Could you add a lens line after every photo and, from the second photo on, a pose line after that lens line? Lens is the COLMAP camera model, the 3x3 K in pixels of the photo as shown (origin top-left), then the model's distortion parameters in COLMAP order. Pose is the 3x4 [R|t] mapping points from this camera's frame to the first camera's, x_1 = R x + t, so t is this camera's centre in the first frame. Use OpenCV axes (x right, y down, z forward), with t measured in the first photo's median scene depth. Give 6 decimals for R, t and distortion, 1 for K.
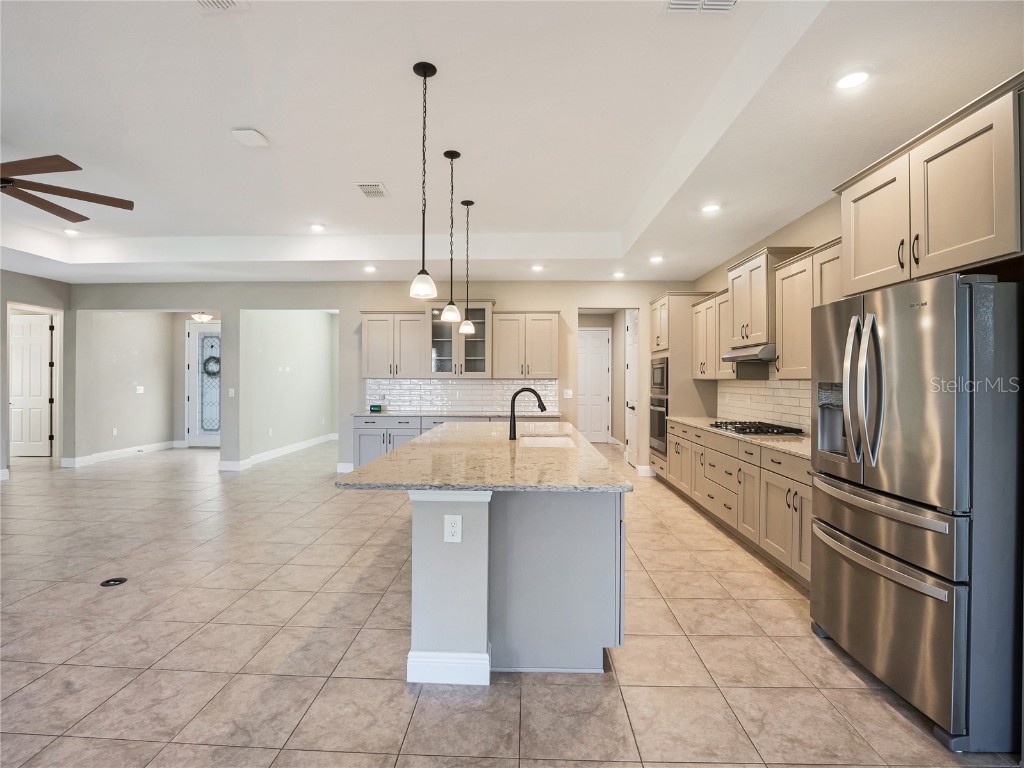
lens RADIAL K [[486.1, 0, 510.7], [0, 486.1, 381.0], [0, 0, 1]] dist [-0.023195, 0.000158]
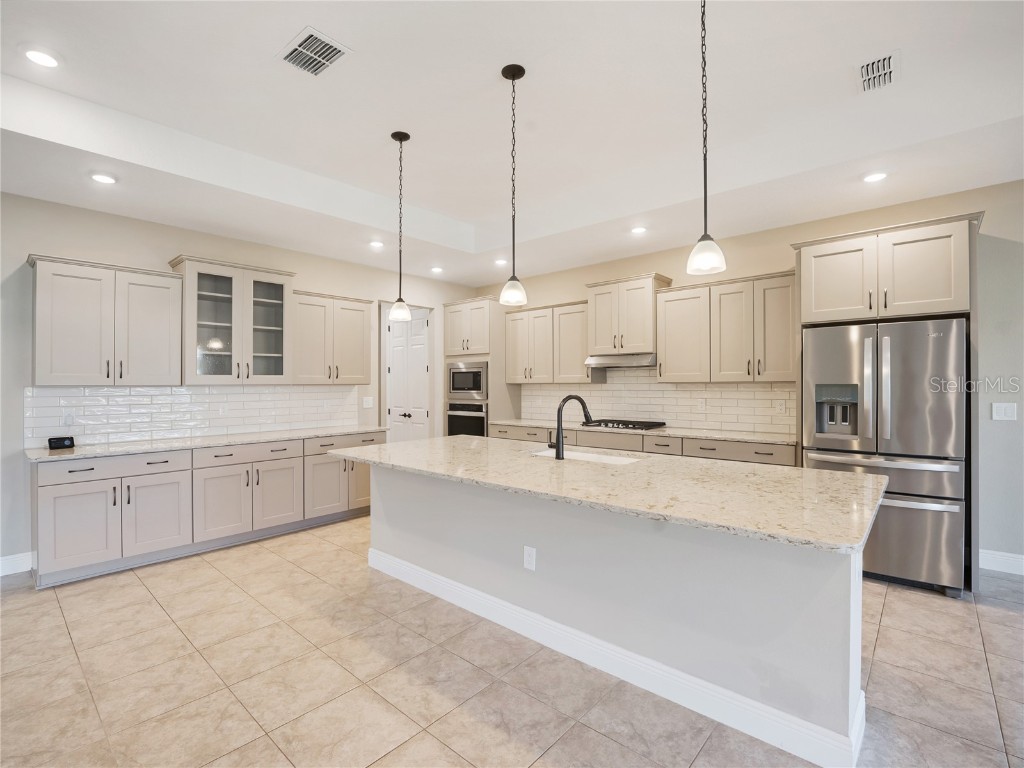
lens RADIAL K [[477.1, 0, 510.7], [0, 477.1, 386.1], [0, 0, 1]] dist [-0.023076, 0.000012]
pose [[0.638258, -0.011509, 0.769737, -0.512093], [0.010474, 0.999926, 0.006265, -0.005466], [-0.769752, 0.004064, 0.638331, 0.432286]]
